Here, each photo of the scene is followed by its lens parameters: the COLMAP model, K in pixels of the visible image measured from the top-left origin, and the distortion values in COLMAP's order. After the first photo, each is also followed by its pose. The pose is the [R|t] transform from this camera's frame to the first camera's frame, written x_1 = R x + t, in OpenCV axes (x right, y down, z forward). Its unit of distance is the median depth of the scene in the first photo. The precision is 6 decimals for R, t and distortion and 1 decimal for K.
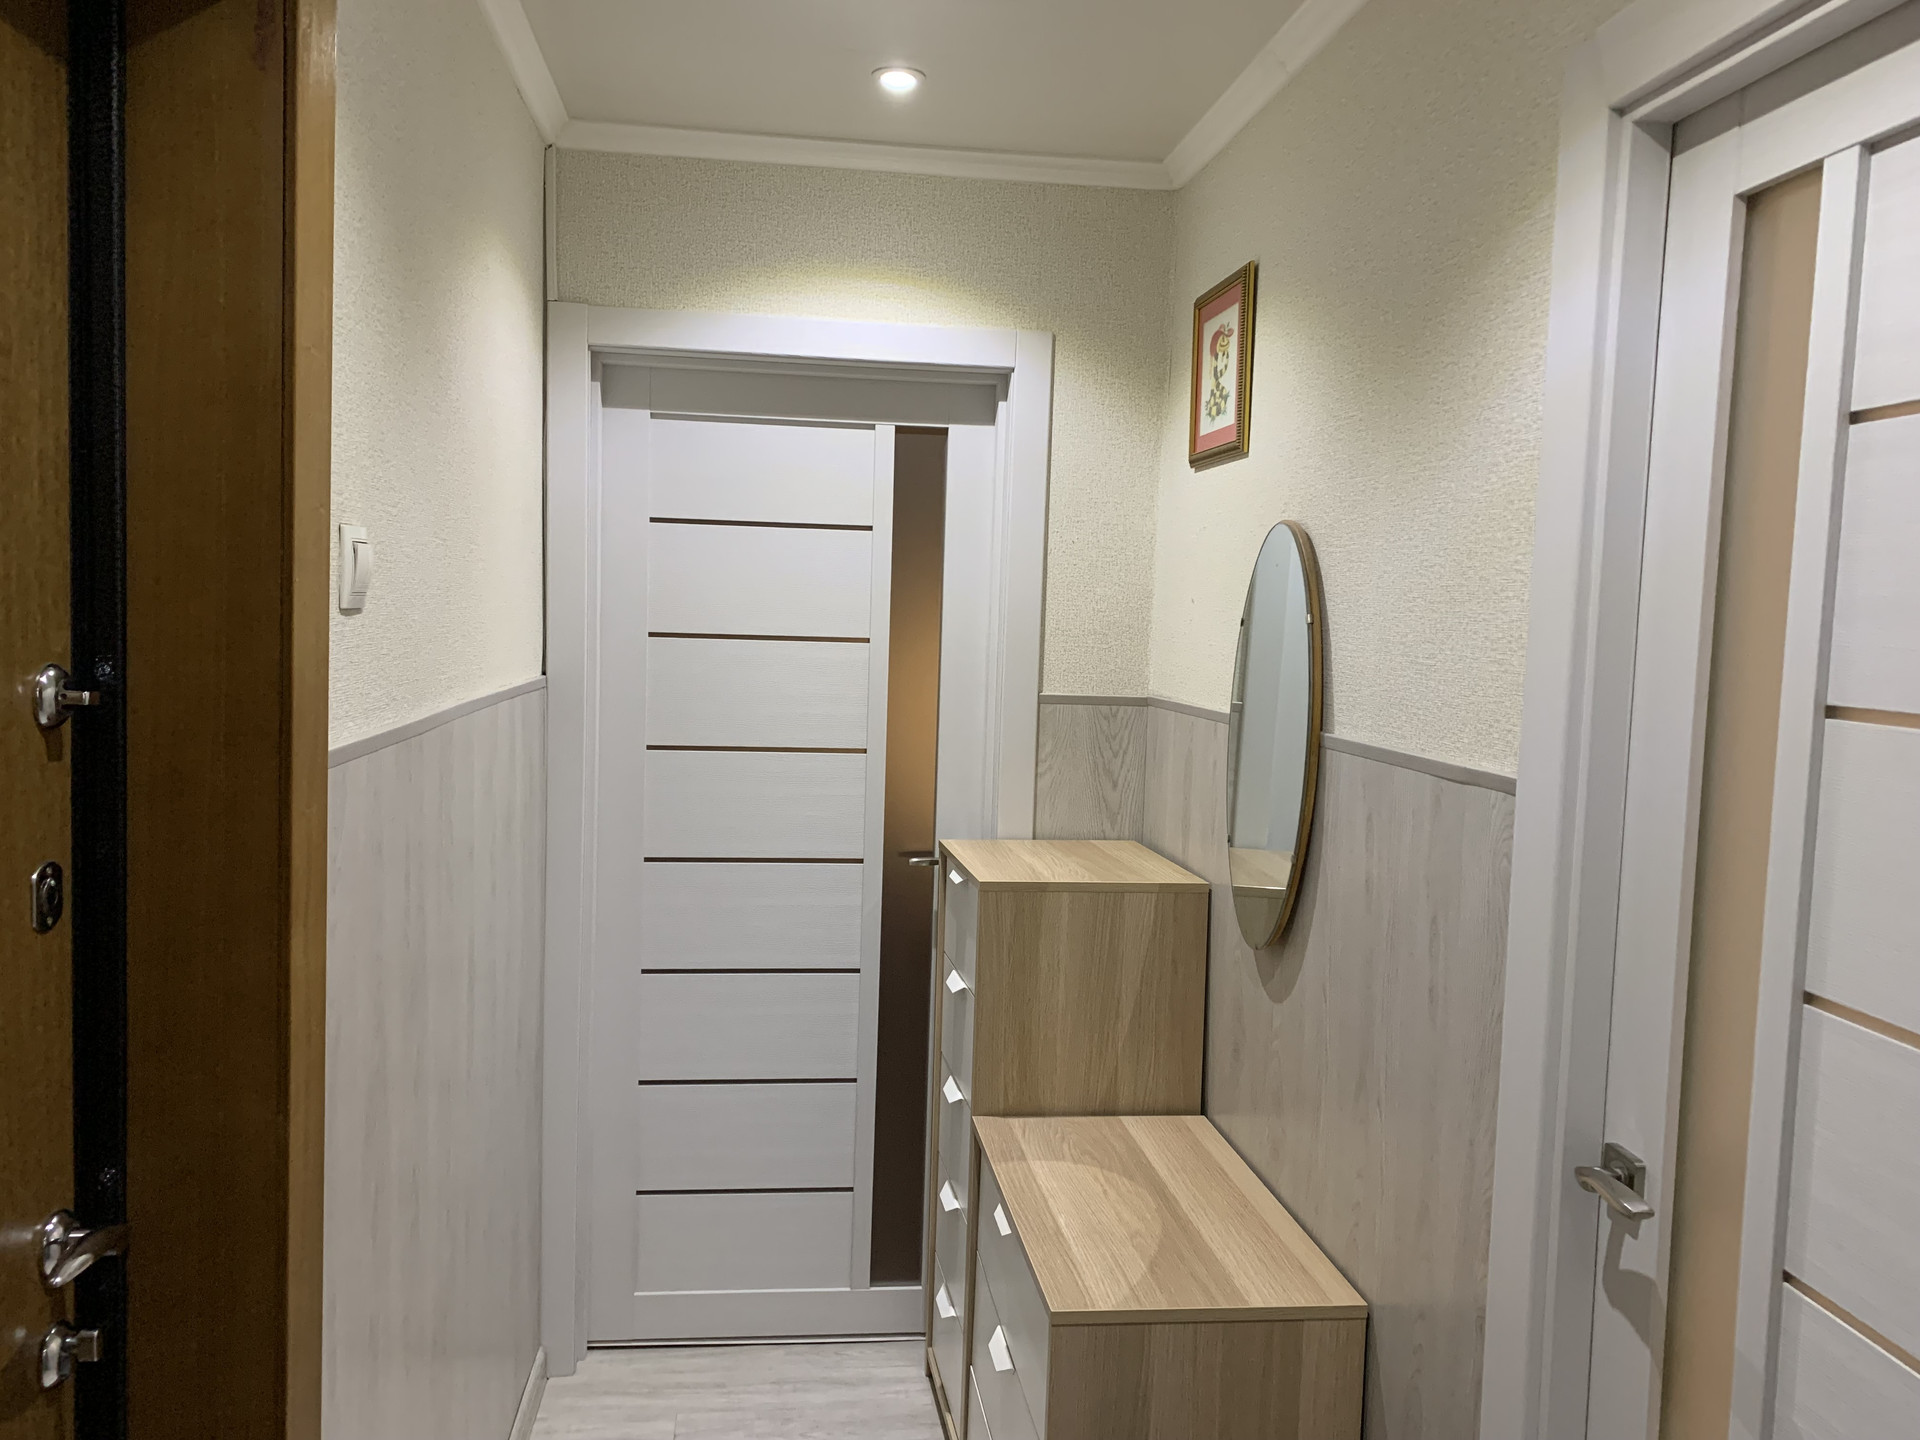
lens RADIAL K [[1462.2, 0, 953.2], [0, 1462.2, 722.7], [0, 0, 1]] dist [0.028356, -0.032857]
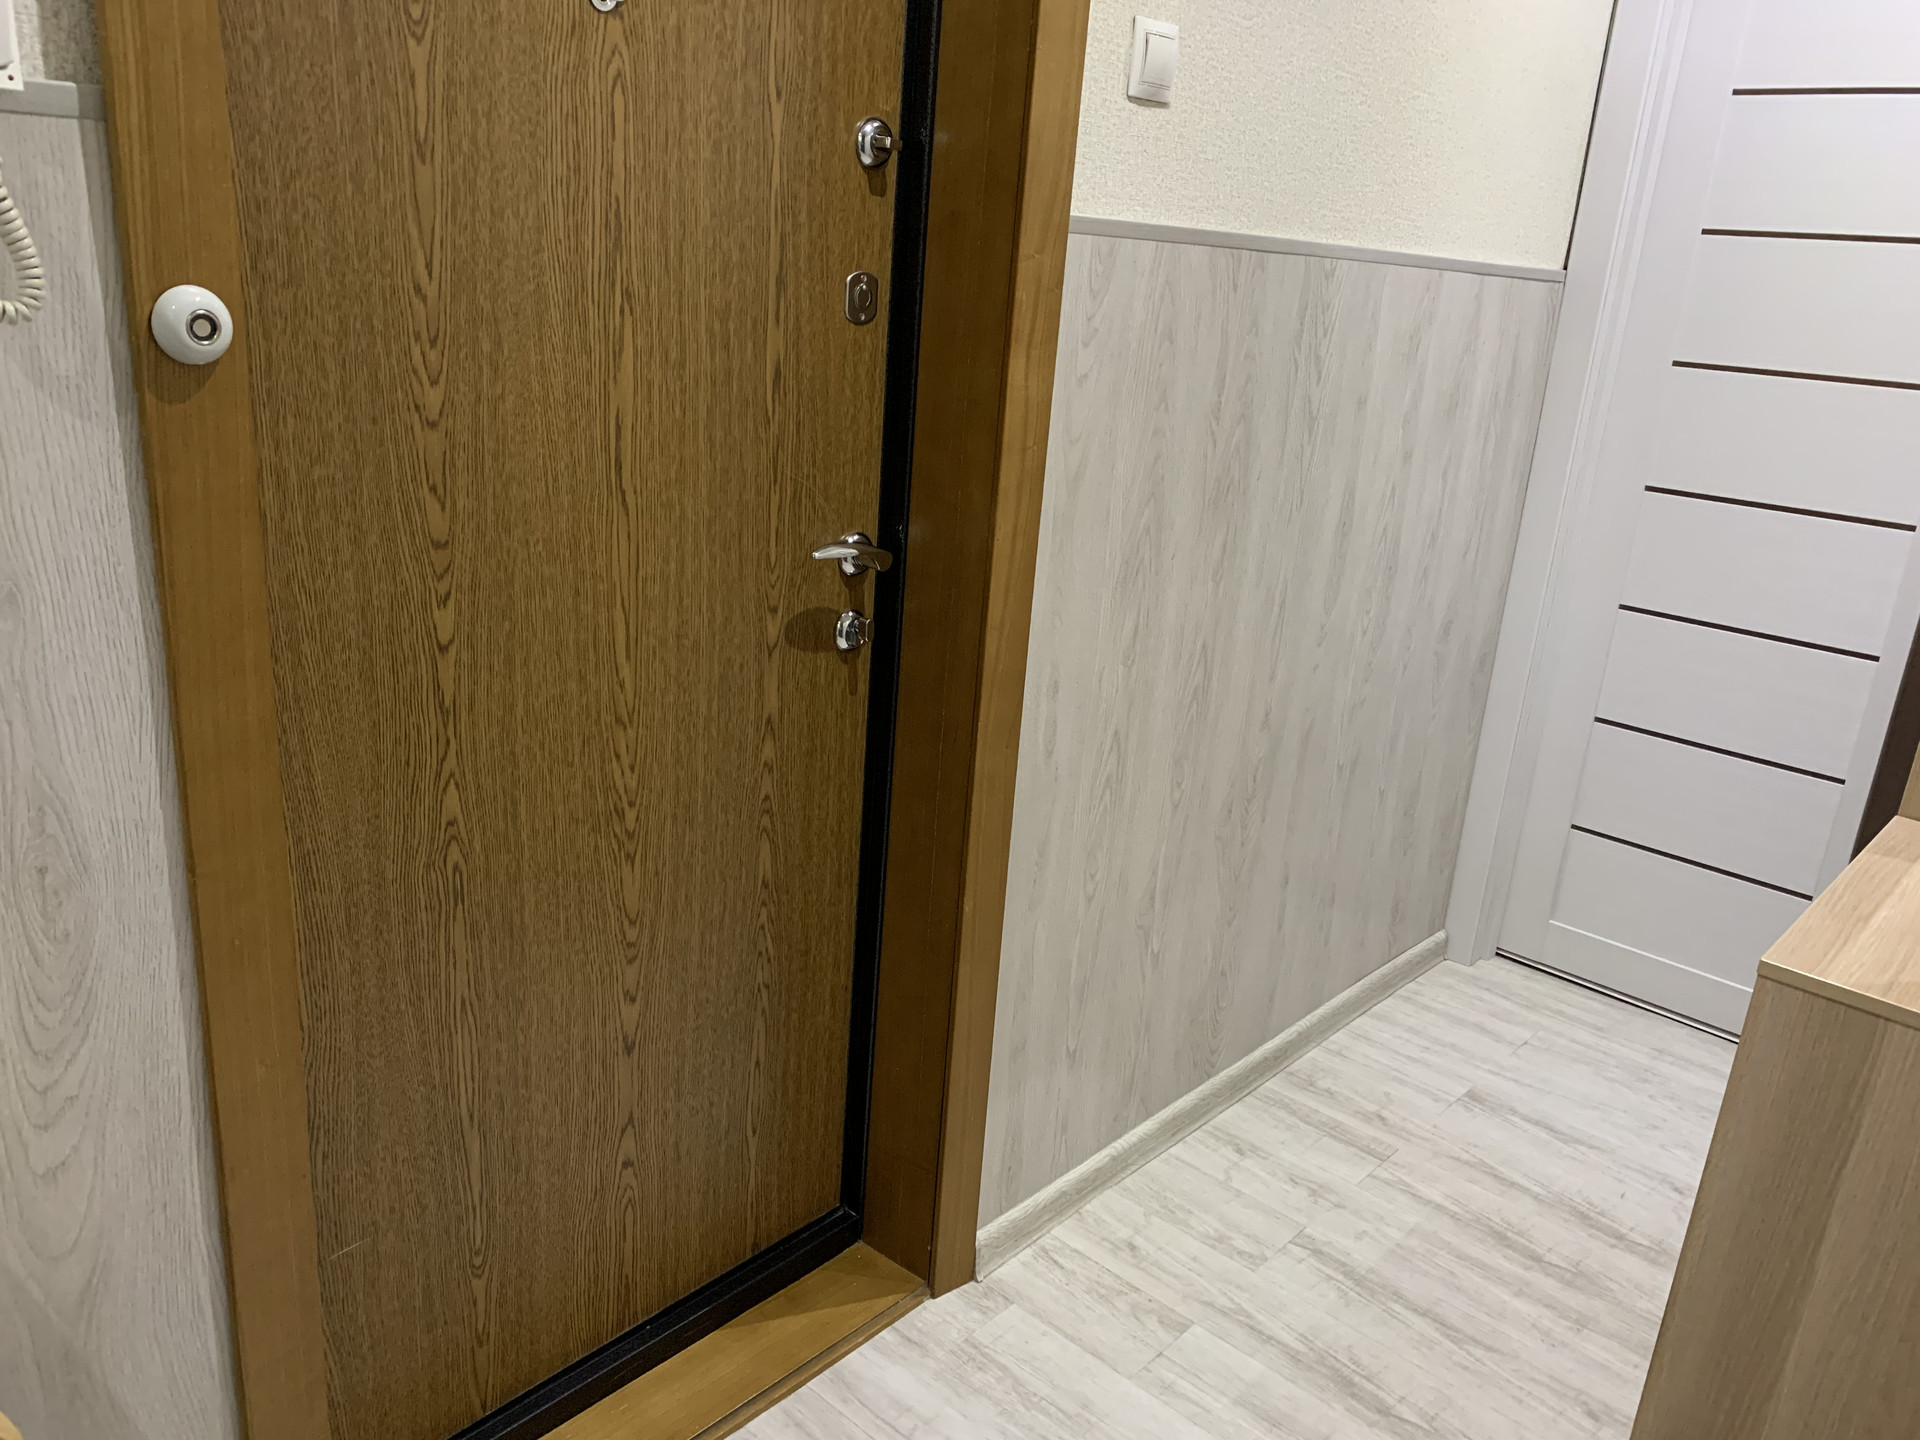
lens RADIAL K [[1462.2, 0, 963.7], [0, 1462.2, 717.5], [0, 0, 1]] dist [0.028356, -0.032857]
pose [[0.666354, 0.245891, -0.703925, 0.308642], [-0.107396, 0.965867, 0.235727, 0.097766], [0.737861, -0.081479, 0.670017, 0.066103]]
